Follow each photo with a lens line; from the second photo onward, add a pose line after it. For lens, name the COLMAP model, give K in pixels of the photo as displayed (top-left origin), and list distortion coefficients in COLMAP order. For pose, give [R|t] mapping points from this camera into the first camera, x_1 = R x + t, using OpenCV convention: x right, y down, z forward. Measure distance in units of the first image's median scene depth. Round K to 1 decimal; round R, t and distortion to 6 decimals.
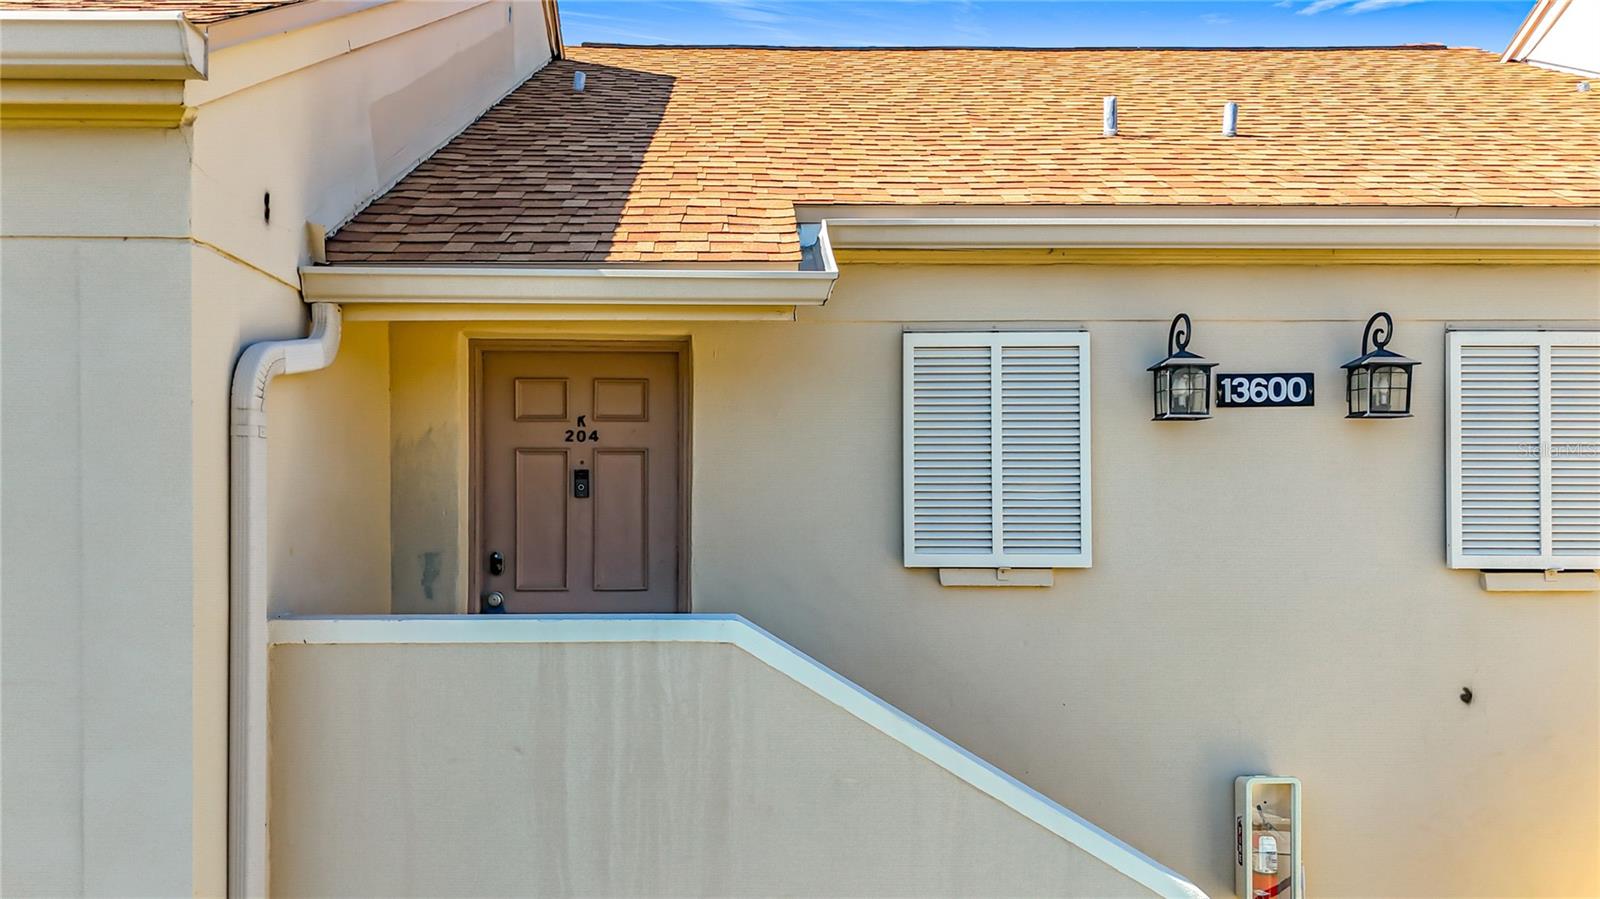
lens RADIAL K [[1201.2, 0, 816.2], [0, 1201.2, 448.9], [0, 0, 1]] dist [0.057711, -0.003172]
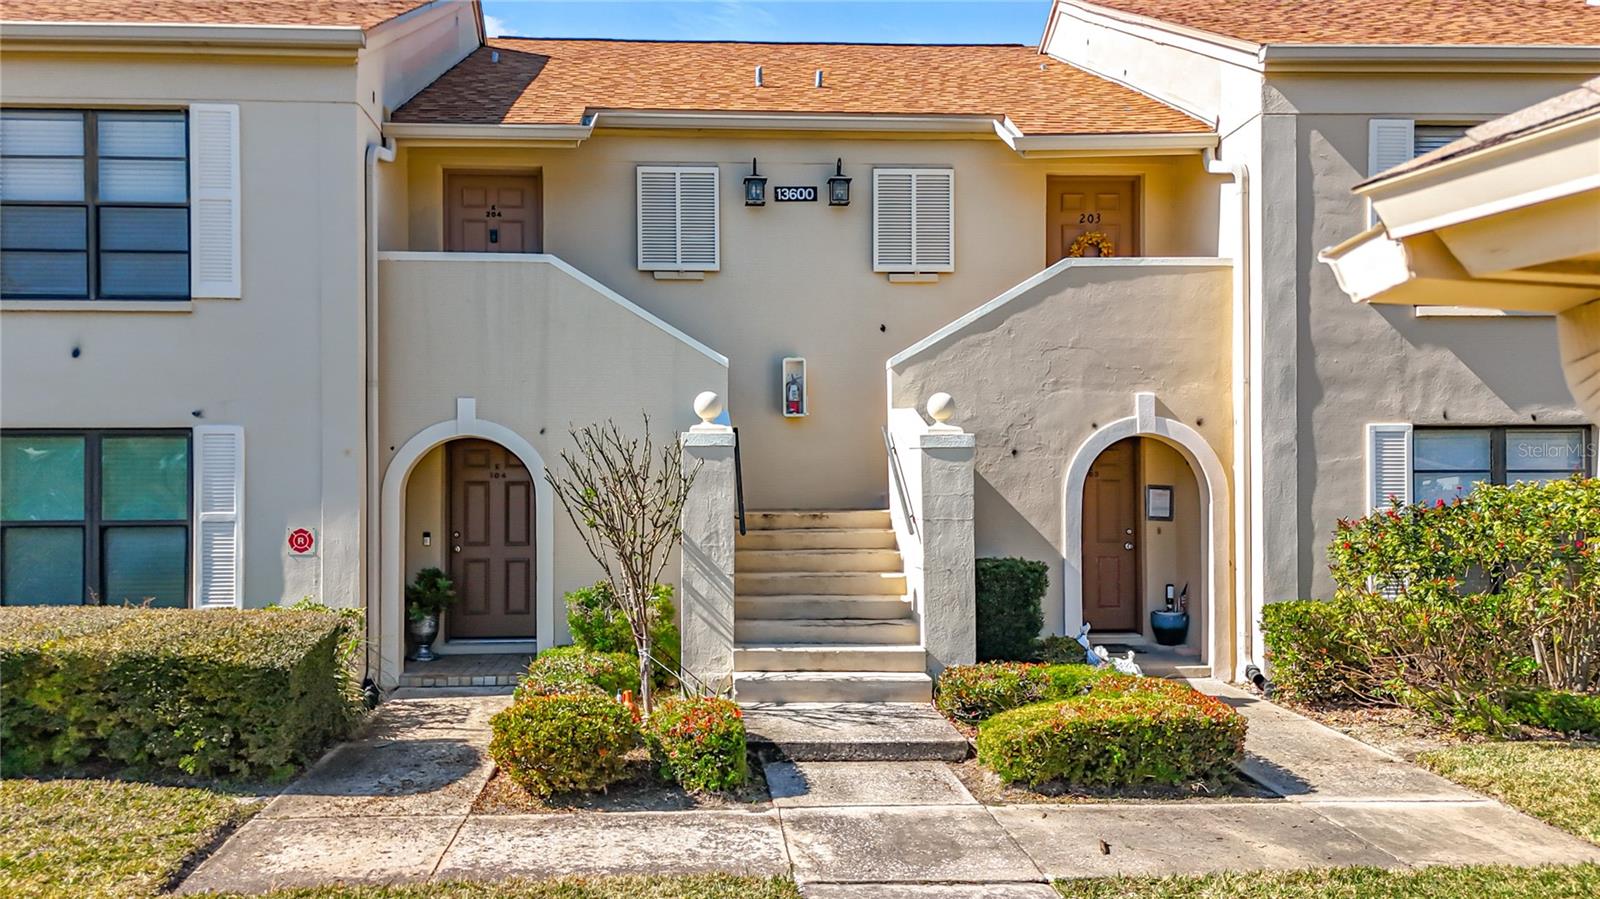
lens RADIAL K [[1210.7, 0, 800.0], [0, 1210.7, 449.5], [0, 0, 1]] dist [0.065121, -0.087036]
pose [[0.999120, -0.001760, 0.041909, 0.283219], [0.001672, 0.999996, 0.002122, 0.433428], [-0.041913, -0.002050, 0.999119, -1.307545]]
